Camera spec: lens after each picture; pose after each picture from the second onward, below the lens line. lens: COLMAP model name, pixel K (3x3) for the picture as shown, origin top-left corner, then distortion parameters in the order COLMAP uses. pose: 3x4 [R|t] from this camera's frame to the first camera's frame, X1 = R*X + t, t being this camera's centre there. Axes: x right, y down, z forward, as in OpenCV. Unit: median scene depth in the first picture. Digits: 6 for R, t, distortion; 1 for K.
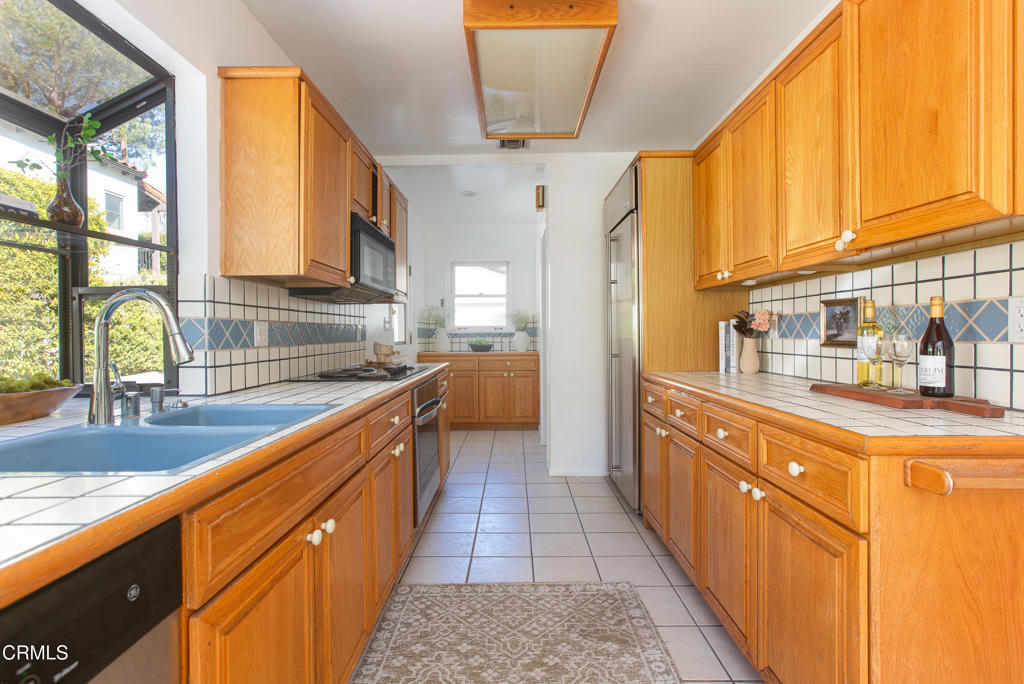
lens RADIAL K [[532.4, 0, 511.1], [0, 532.4, 338.2], [0, 0, 1]] dist [0.000905, 0.000095]
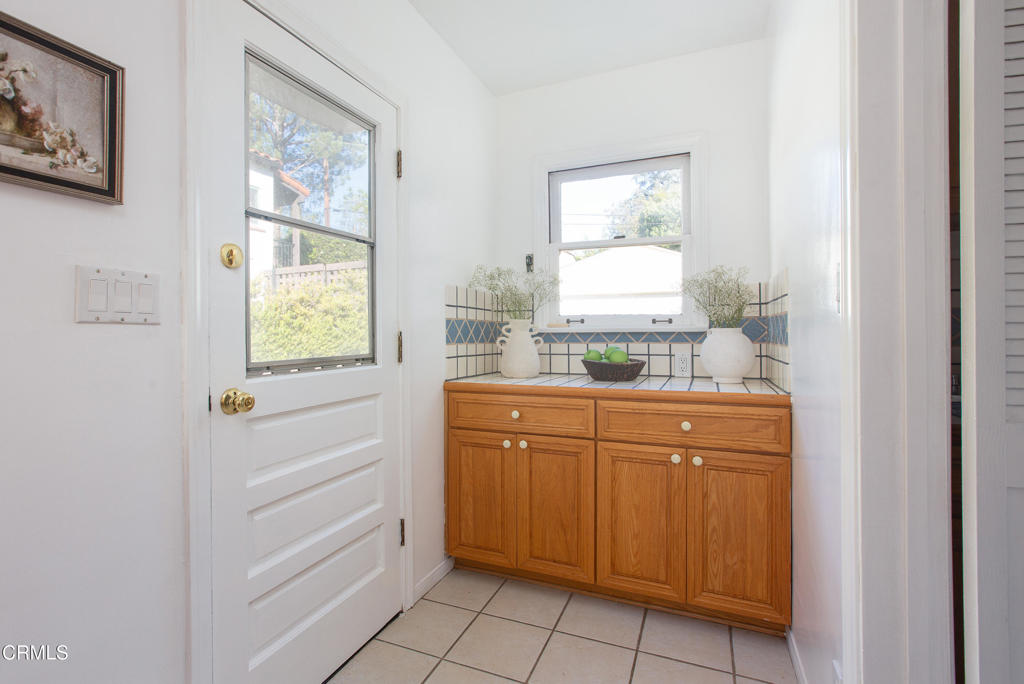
lens RADIAL K [[458.7, 0, 509.3], [0, 458.7, 332.5], [0, 0, 1]] dist [-0.021218, 0.000527]
pose [[0.921947, 0.002072, -0.387311, 0.003444], [-0.004552, 0.999975, -0.005485, -0.007064], [0.387289, 0.006820, 0.921933, 0.651722]]
